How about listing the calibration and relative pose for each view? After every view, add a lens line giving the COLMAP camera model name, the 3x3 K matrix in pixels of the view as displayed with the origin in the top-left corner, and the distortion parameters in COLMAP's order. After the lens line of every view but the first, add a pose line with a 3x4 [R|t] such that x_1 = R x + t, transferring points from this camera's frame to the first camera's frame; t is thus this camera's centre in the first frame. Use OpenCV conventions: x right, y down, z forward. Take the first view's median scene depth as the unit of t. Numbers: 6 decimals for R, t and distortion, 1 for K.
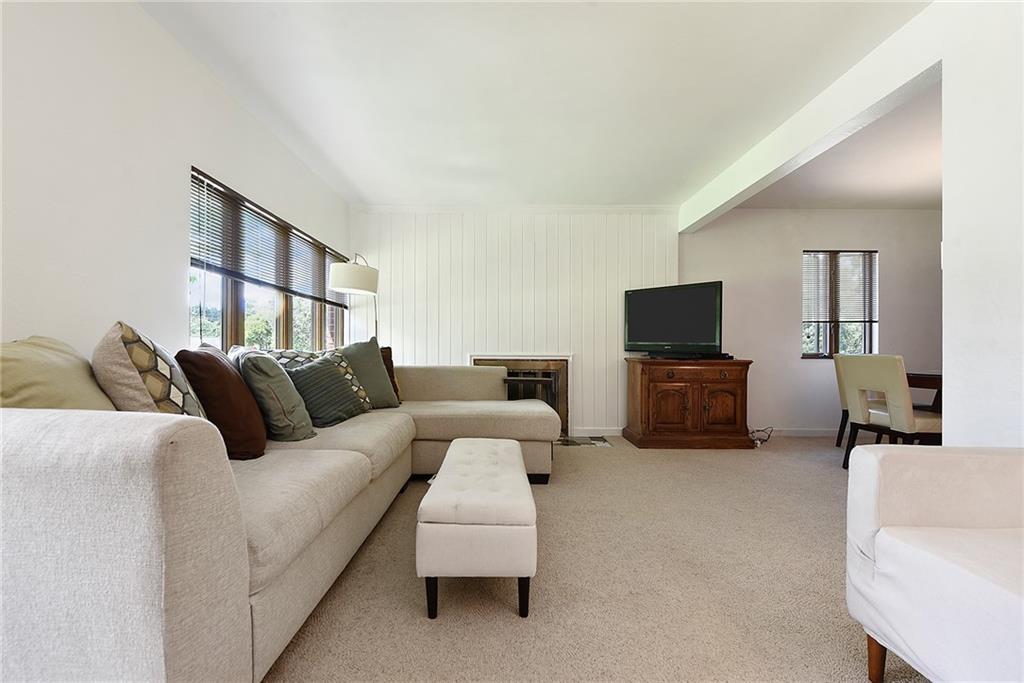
lens RADIAL K [[413.4, 0, 509.5], [0, 413.4, 347.2], [0, 0, 1]] dist [-0.003448, -0.001126]
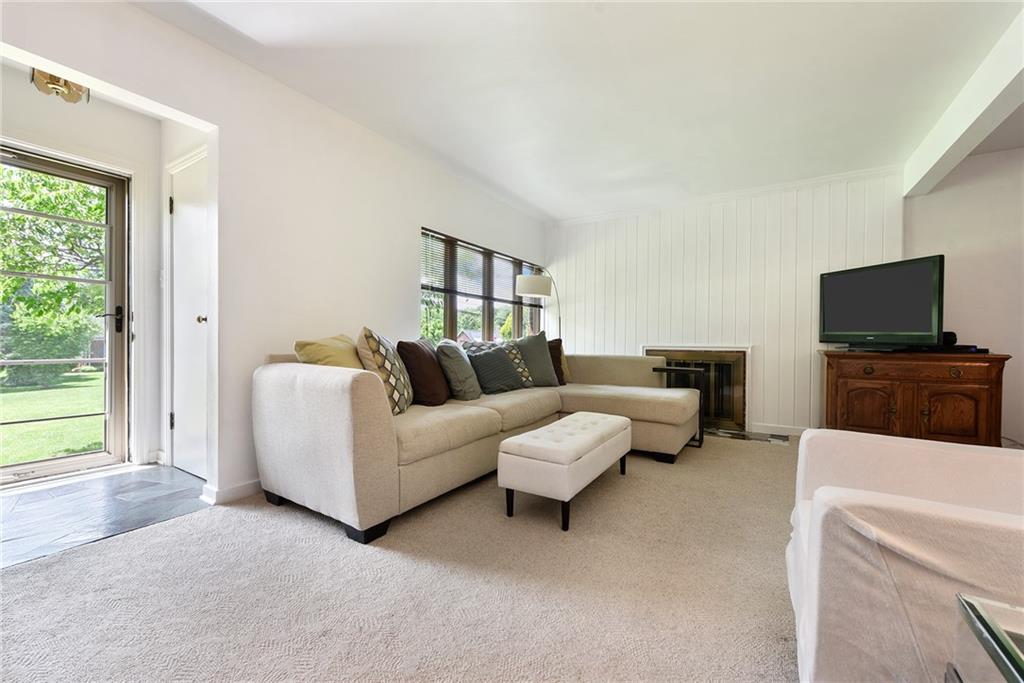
lens RADIAL K [[413.4, 0, 527.6], [0, 413.4, 346.1], [0, 0, 1]] dist [-0.003448, -0.001126]
pose [[0.852275, 0.004901, -0.523072, 0.339563], [0.003913, 0.999868, 0.015744, 0.001327], [0.523080, -0.015465, 0.852143, -0.131308]]
